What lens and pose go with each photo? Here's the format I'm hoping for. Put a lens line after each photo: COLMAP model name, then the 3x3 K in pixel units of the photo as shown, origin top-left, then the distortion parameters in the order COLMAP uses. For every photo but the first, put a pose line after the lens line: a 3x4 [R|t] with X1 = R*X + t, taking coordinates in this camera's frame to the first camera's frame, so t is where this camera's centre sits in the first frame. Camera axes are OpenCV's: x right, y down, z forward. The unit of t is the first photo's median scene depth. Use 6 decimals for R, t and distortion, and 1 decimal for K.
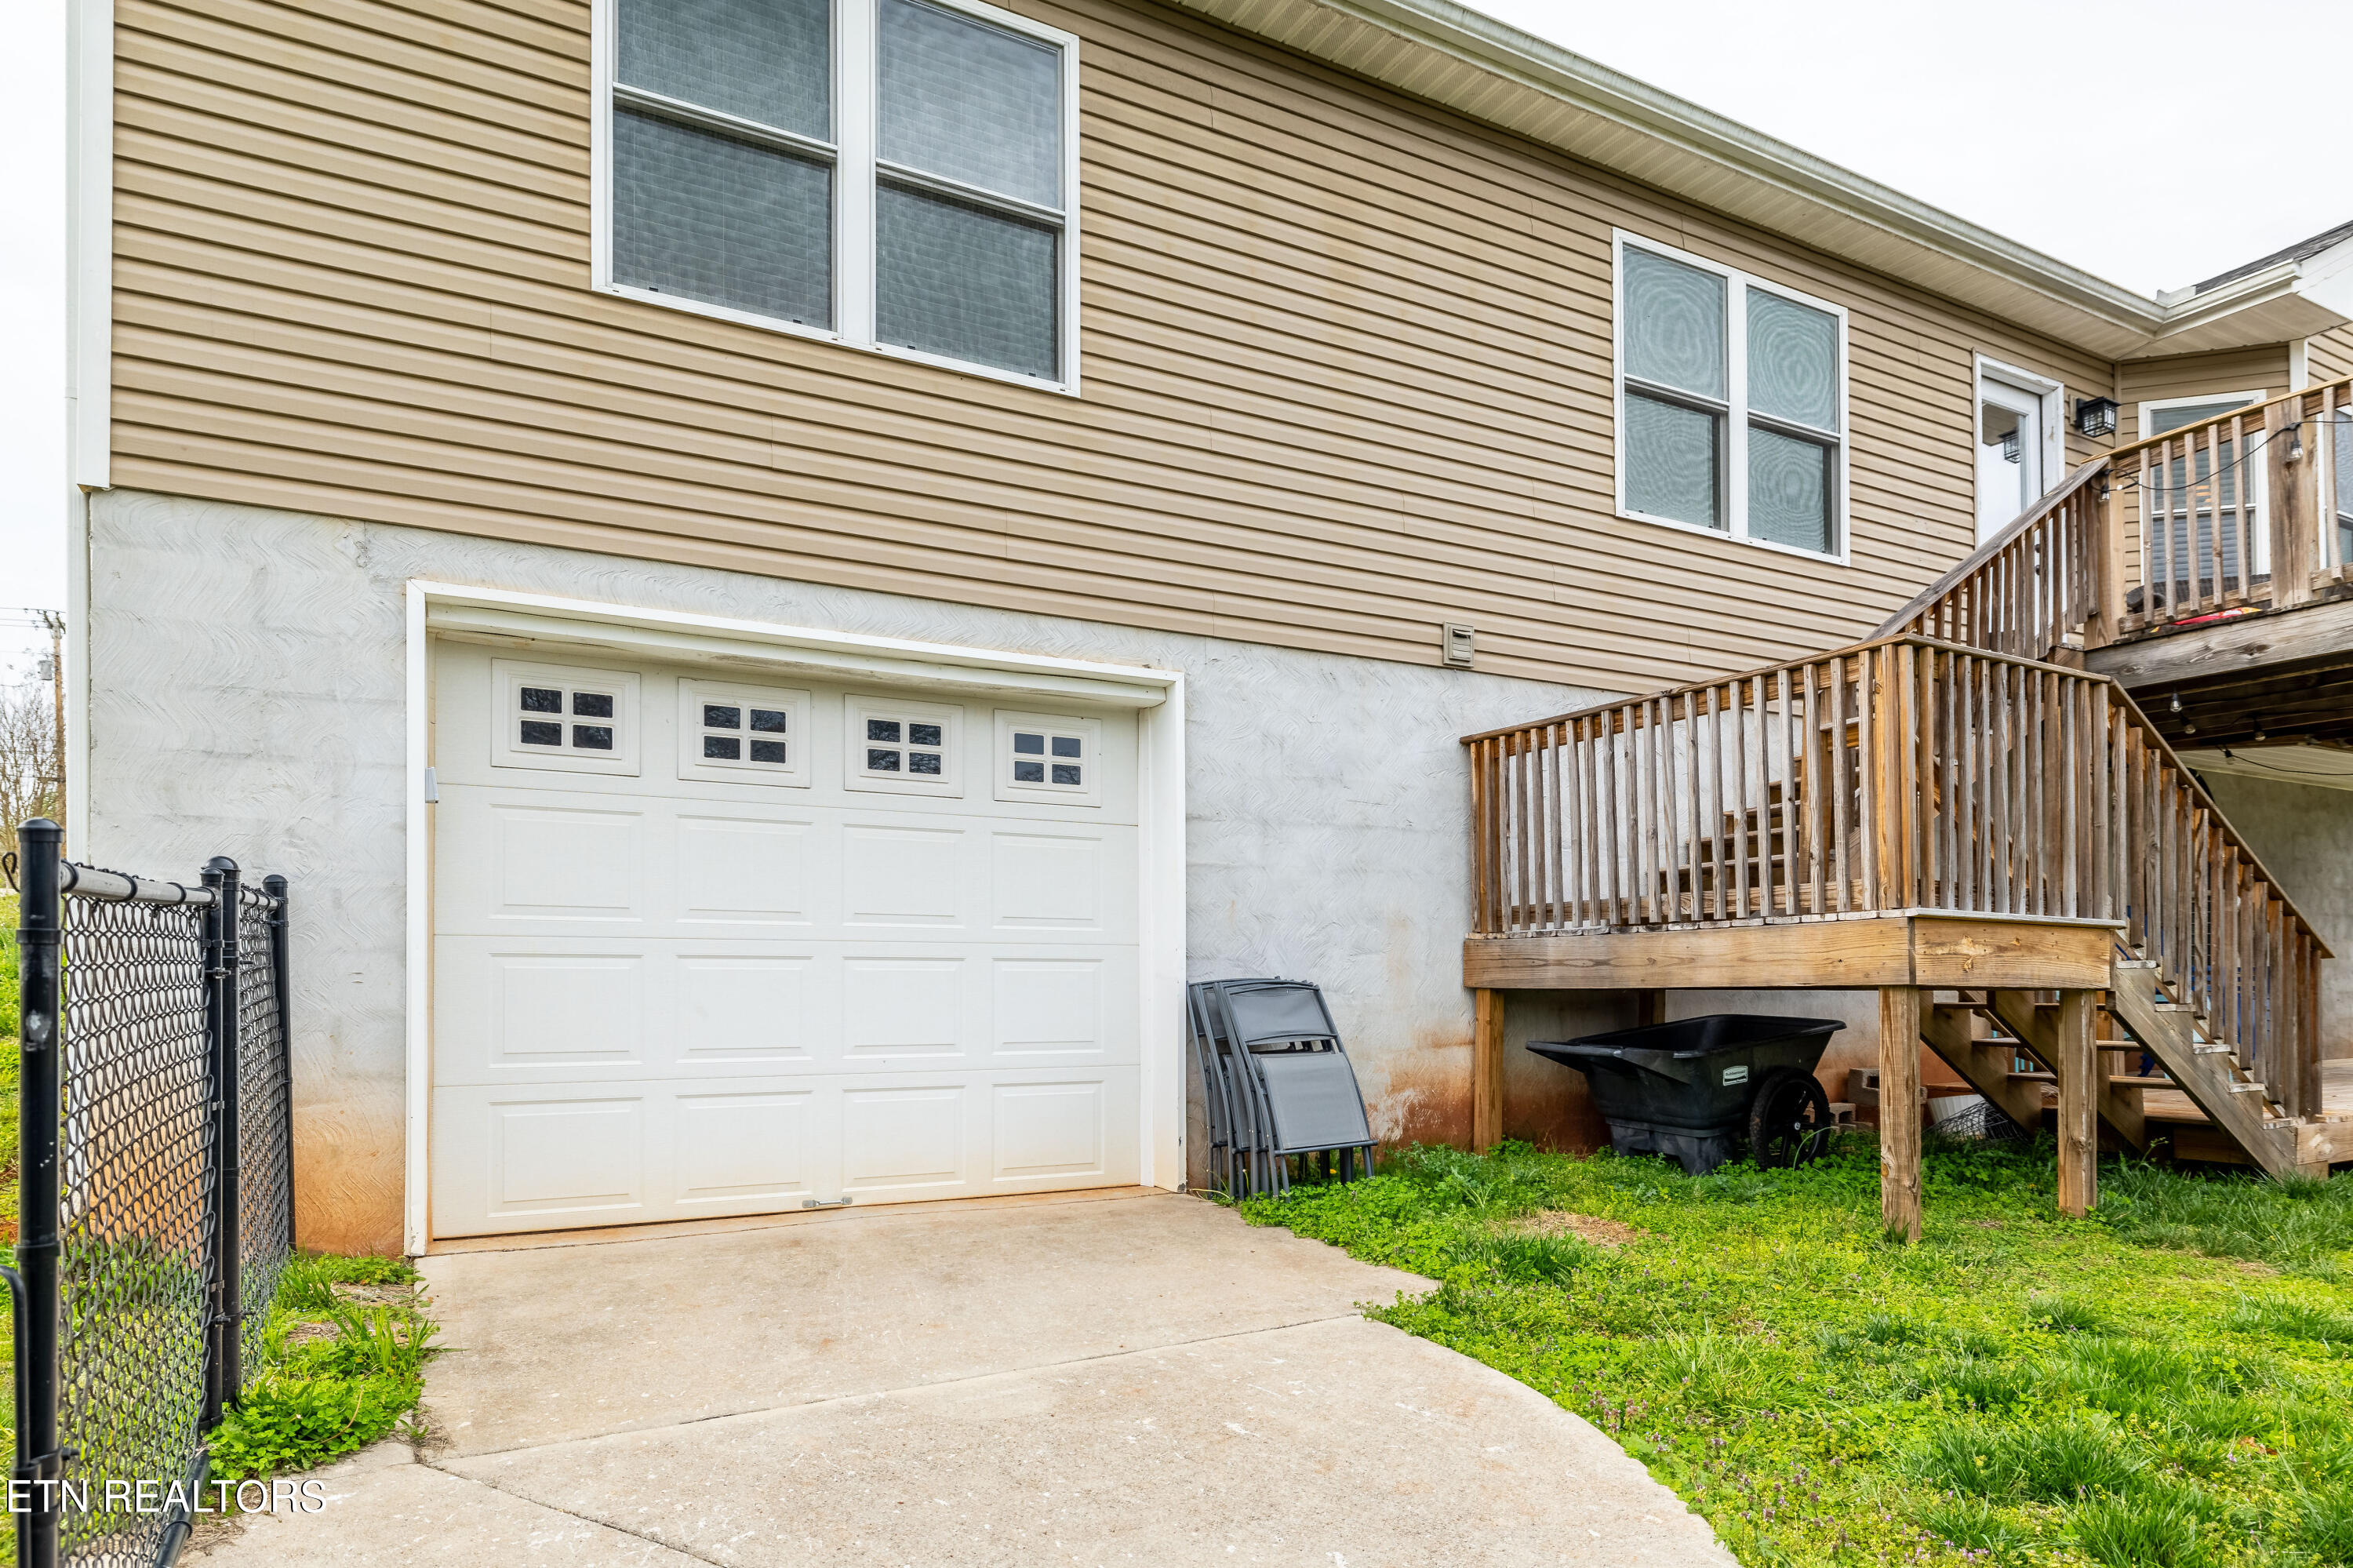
lens RADIAL K [[1432.8, 0, 1277.1], [0, 1432.8, 984.5], [0, 0, 1]] dist [0.000620, 0.000337]
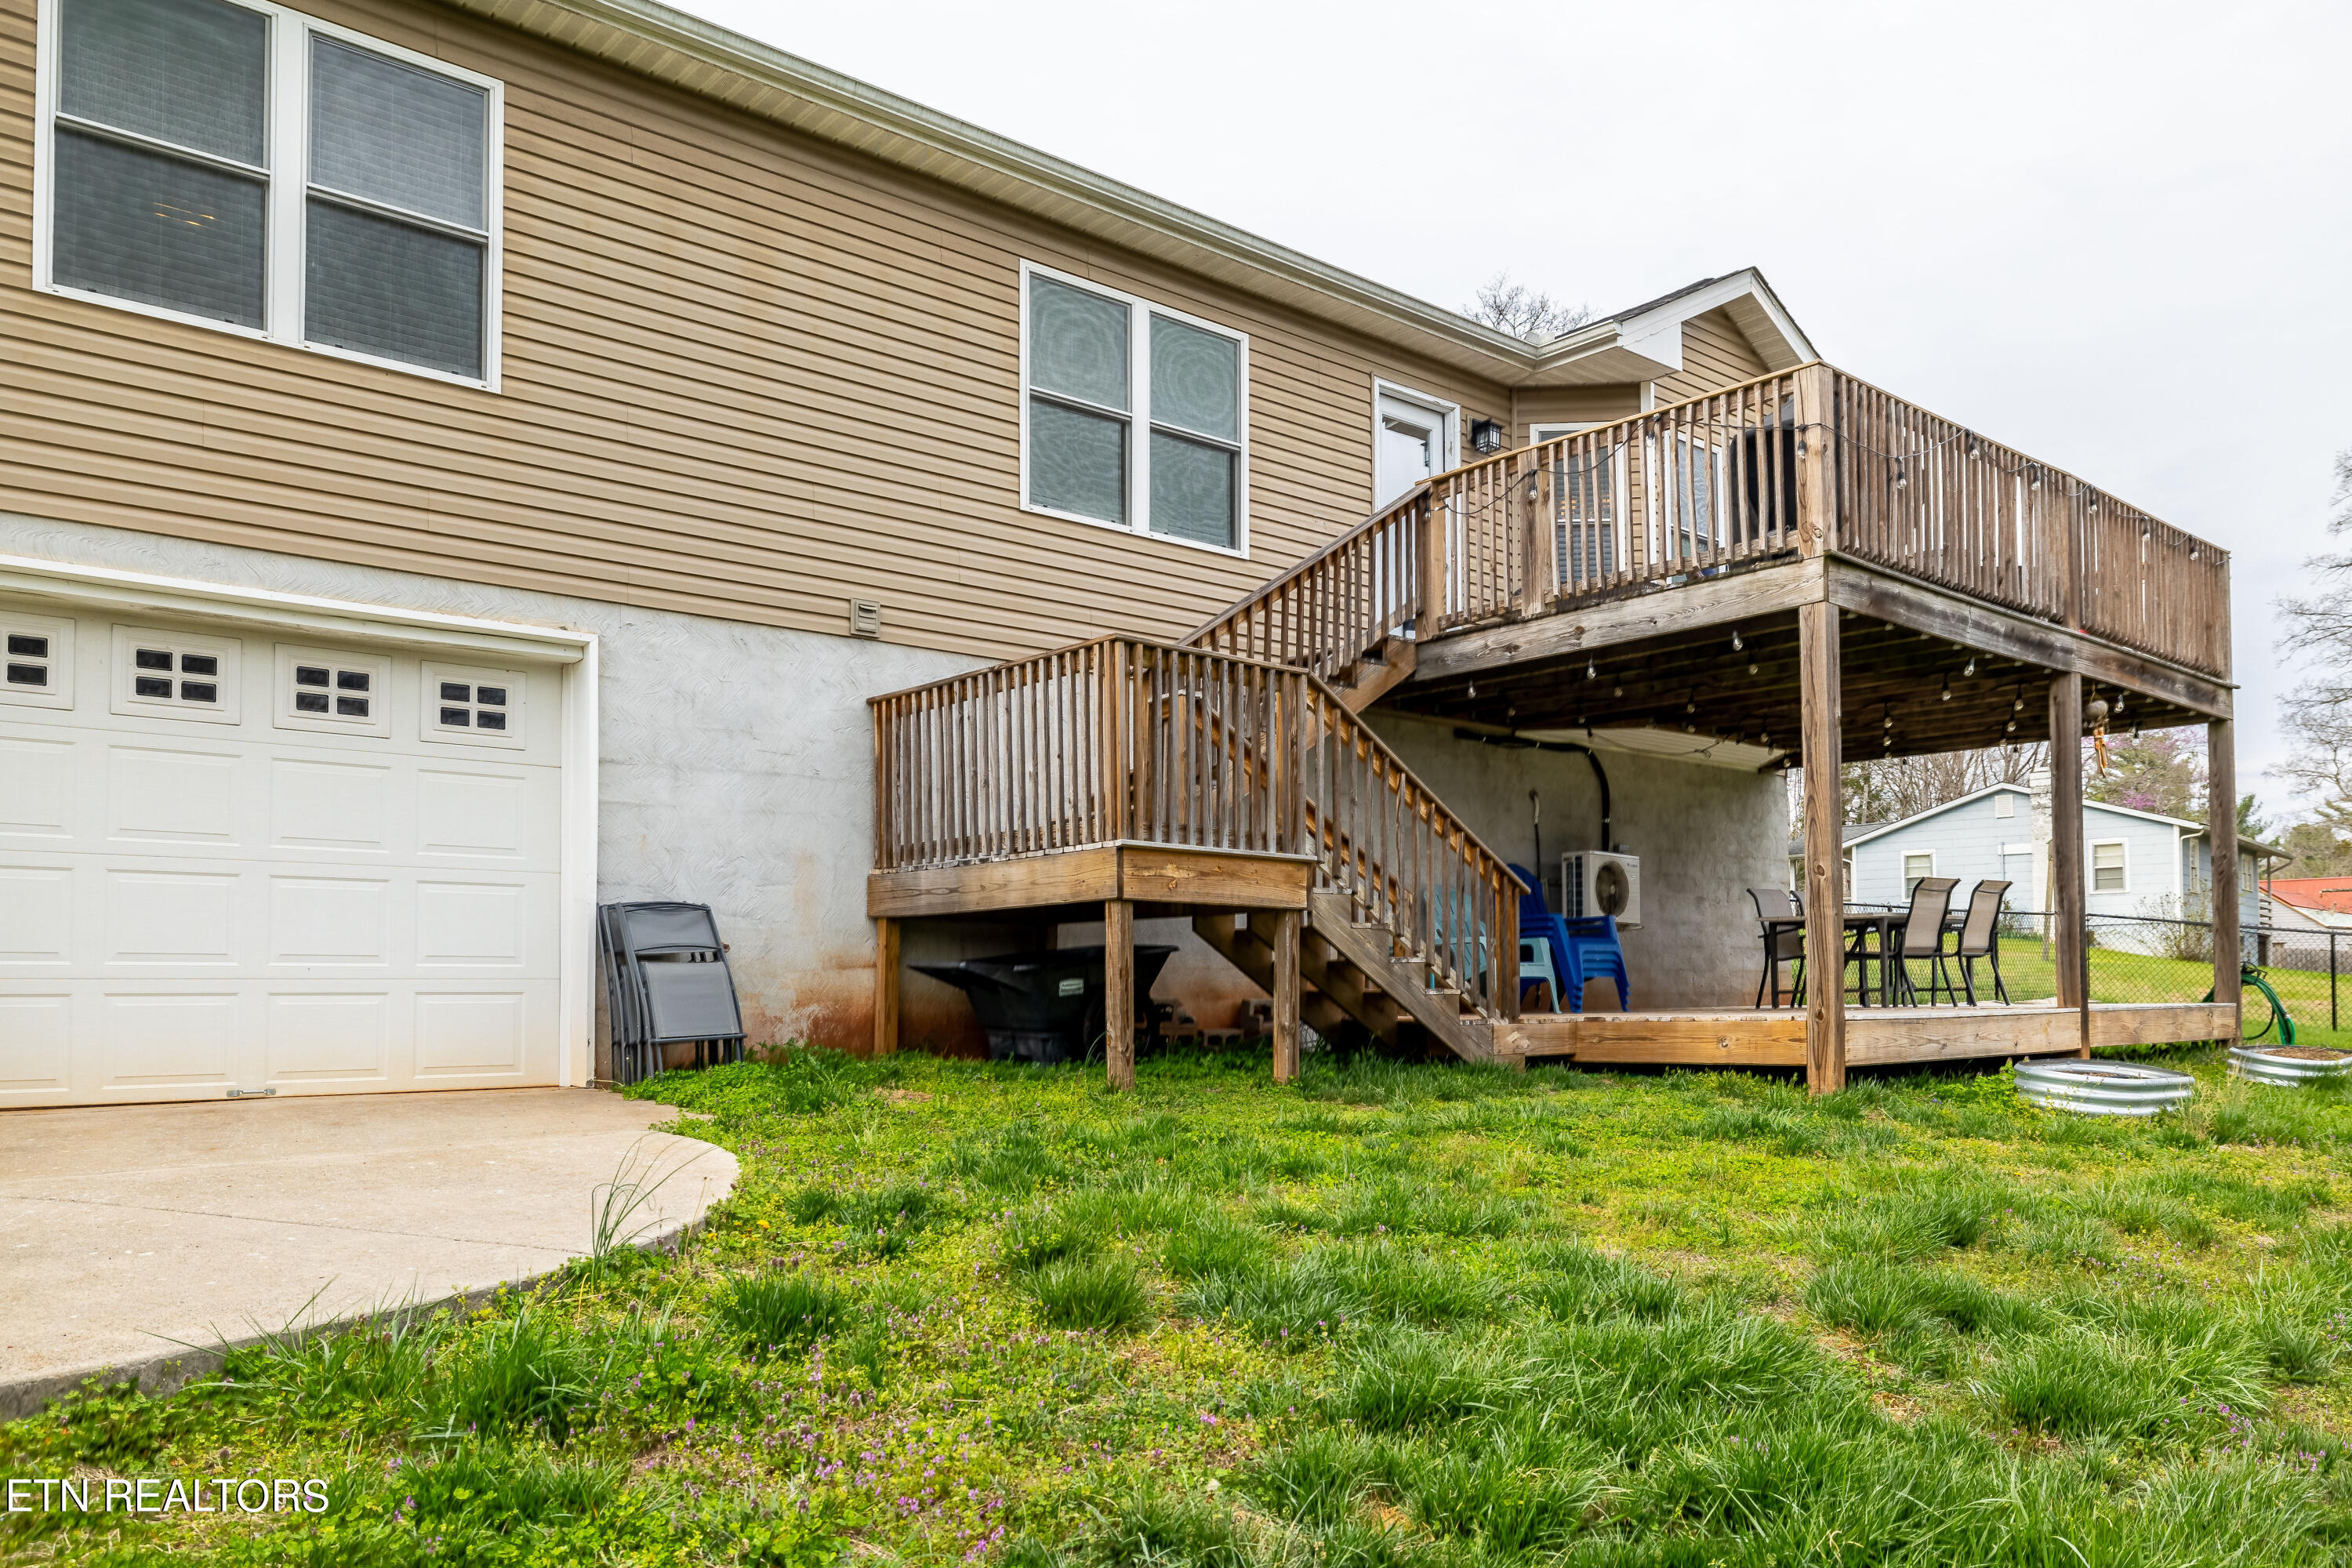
lens RADIAL K [[1631.2, 0, 1176.3], [0, 1631.2, 945.2], [0, 0, 1]] dist [0.000312, 0.001121]
pose [[0.986436, 0.007877, 0.163956, 0.179428], [-0.005266, 0.999852, -0.016354, 0.049748], [-0.164060, 0.015269, 0.986332, -0.360192]]
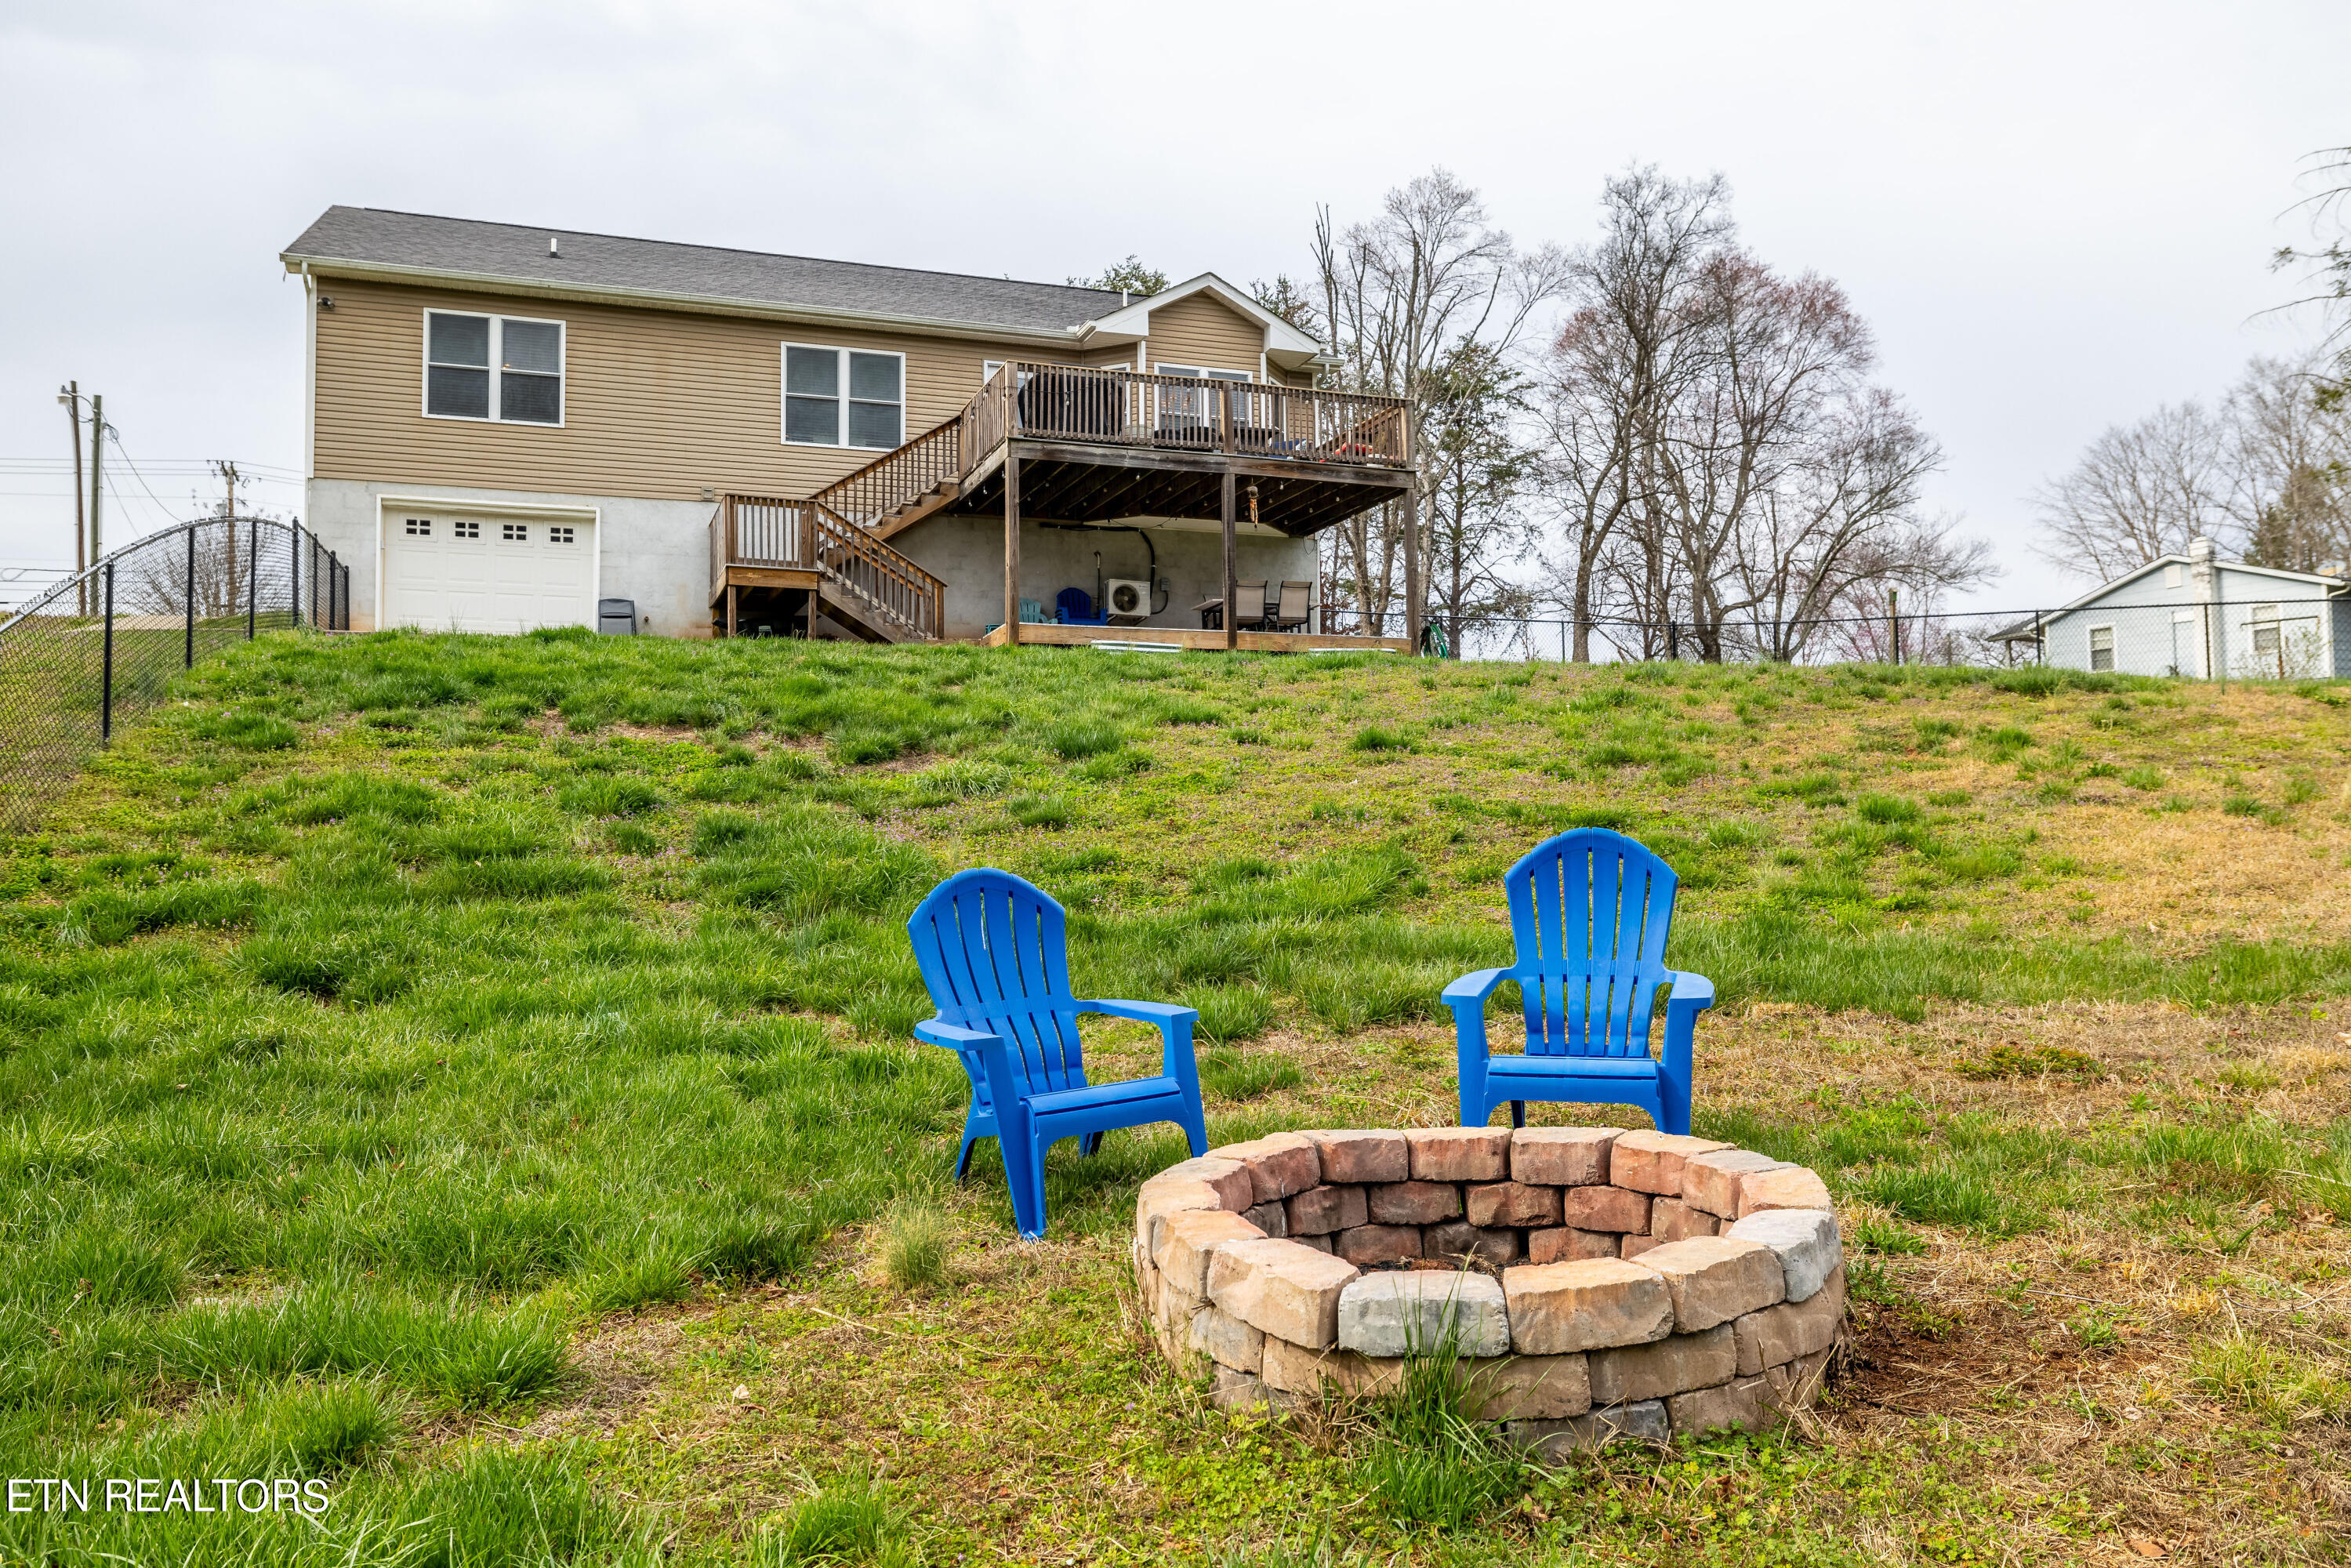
lens RADIAL K [[1662.5, 0, 1144.0], [0, 1662.5, 795.8], [0, 0, 1]] dist [0.000230, -0.002286]
pose [[0.978469, -0.002864, -0.206376, 1.936240], [-0.002204, 0.999702, -0.024324, 0.530595], [0.206384, 0.024255, 0.978170, -2.440660]]
